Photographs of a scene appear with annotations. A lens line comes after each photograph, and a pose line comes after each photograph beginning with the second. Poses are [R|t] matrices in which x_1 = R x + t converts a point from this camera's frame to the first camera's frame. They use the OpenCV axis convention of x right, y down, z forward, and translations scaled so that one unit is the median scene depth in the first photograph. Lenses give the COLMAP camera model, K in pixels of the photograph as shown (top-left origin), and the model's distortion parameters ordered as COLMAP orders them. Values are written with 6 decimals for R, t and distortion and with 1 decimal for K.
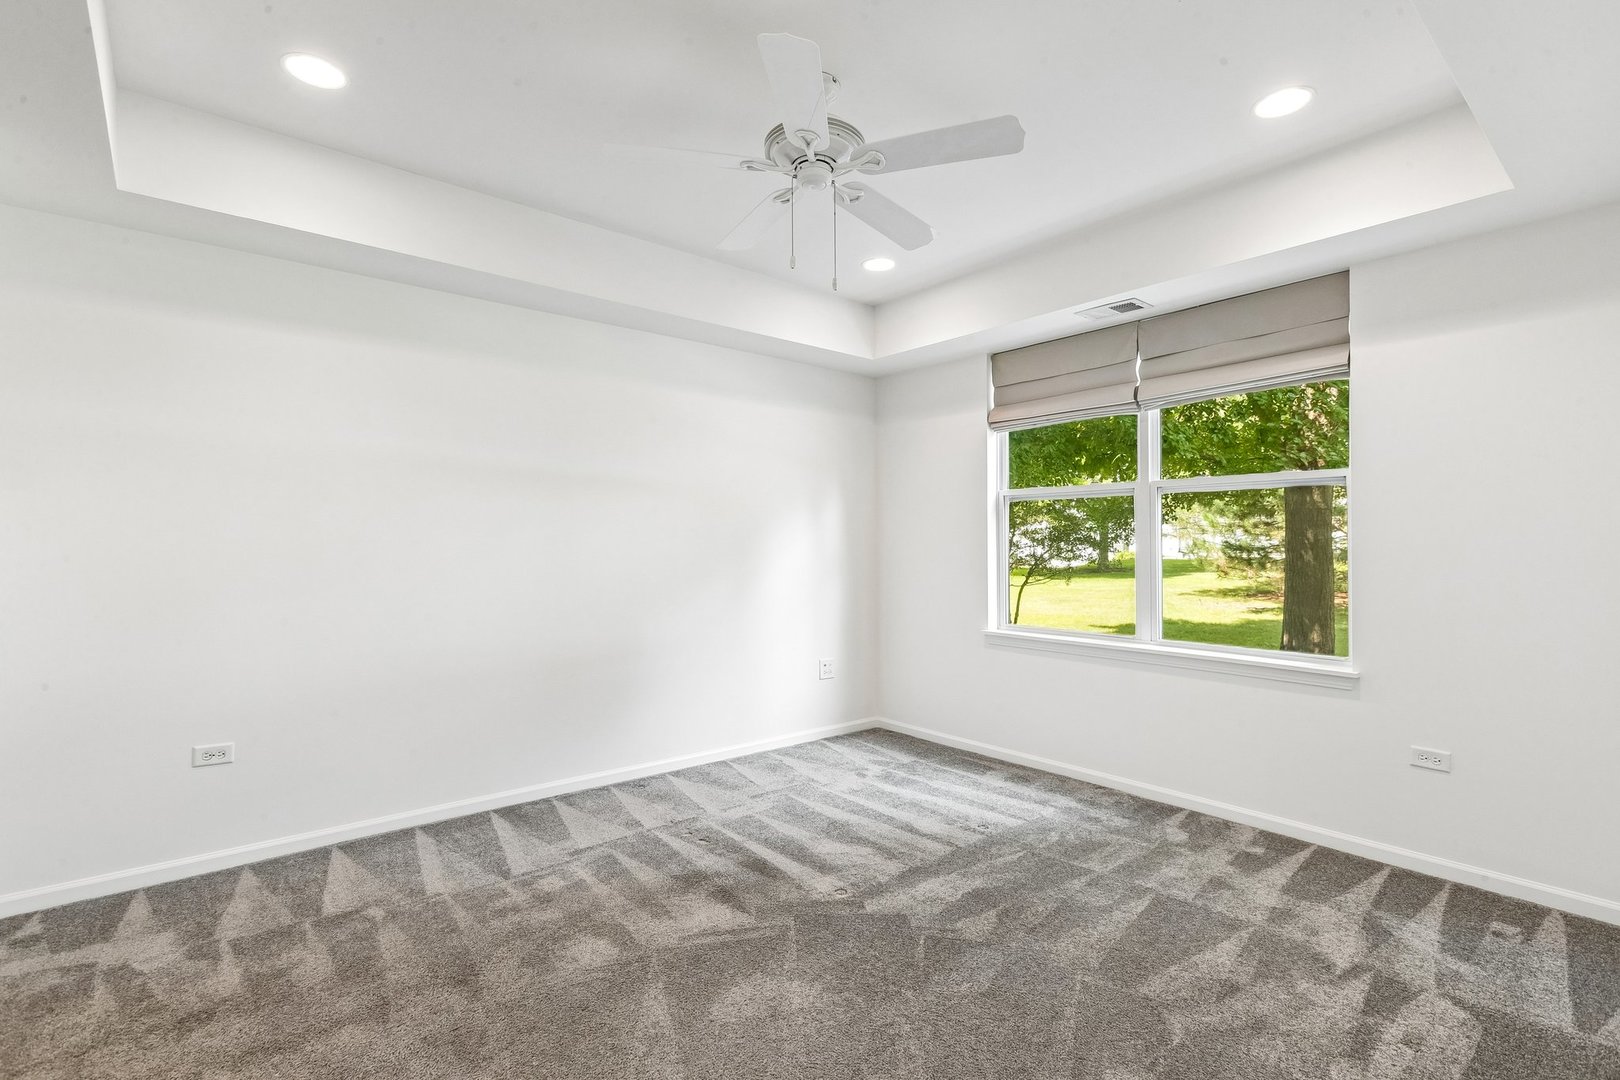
lens RADIAL K [[745.4, 0, 798.3], [0, 745.4, 544.8], [0, 0, 1]] dist [0.000400, -0.000469]
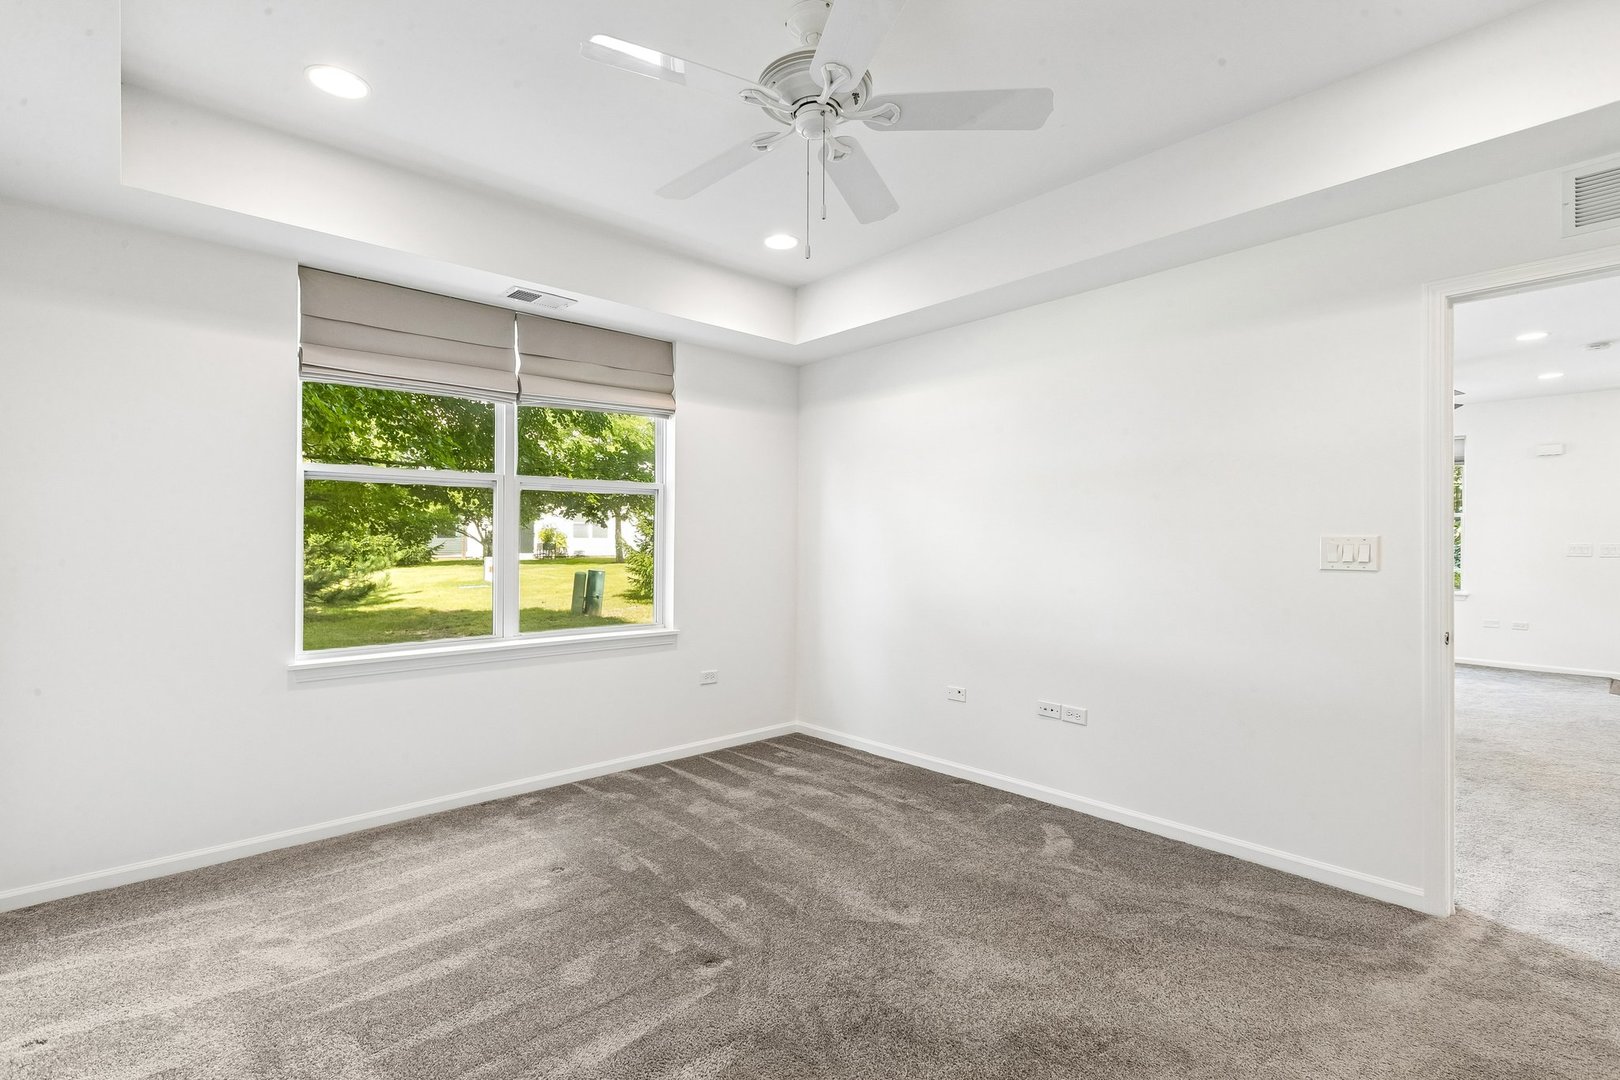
lens RADIAL K [[745.4, 0, 798.3], [0, 745.4, 544.8], [0, 0, 1]] dist [0.000400, -0.000469]
pose [[-0.047304, -0.009049, 0.998840, -0.637188], [-0.004883, 0.999949, 0.008828, -0.004688], [-0.998869, -0.004460, -0.047346, 0.791395]]
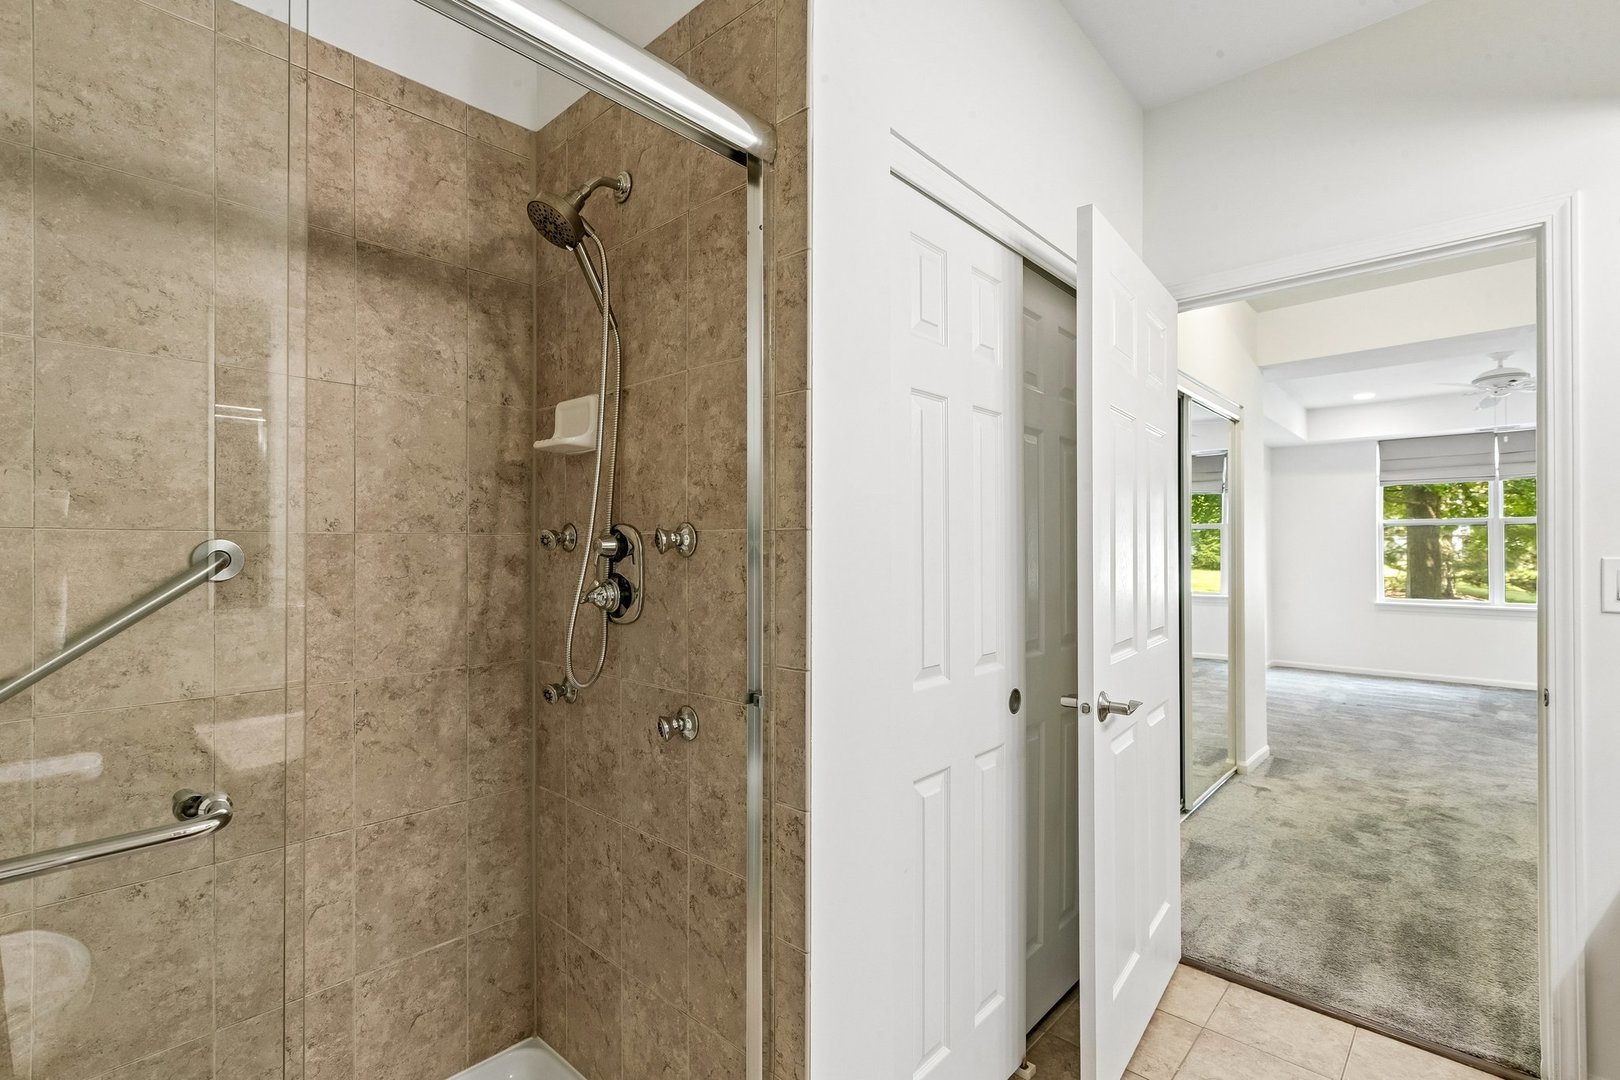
lens RADIAL K [[745.4, 0, 798.3], [0, 745.4, 544.8], [0, 0, 1]] dist [0.000400, -0.000469]
pose [[0.992002, -0.001687, 0.126209, -1.803756], [0.003297, 0.999916, -0.012547, 0.002366], [-0.126177, 0.012863, 0.991924, -0.755710]]
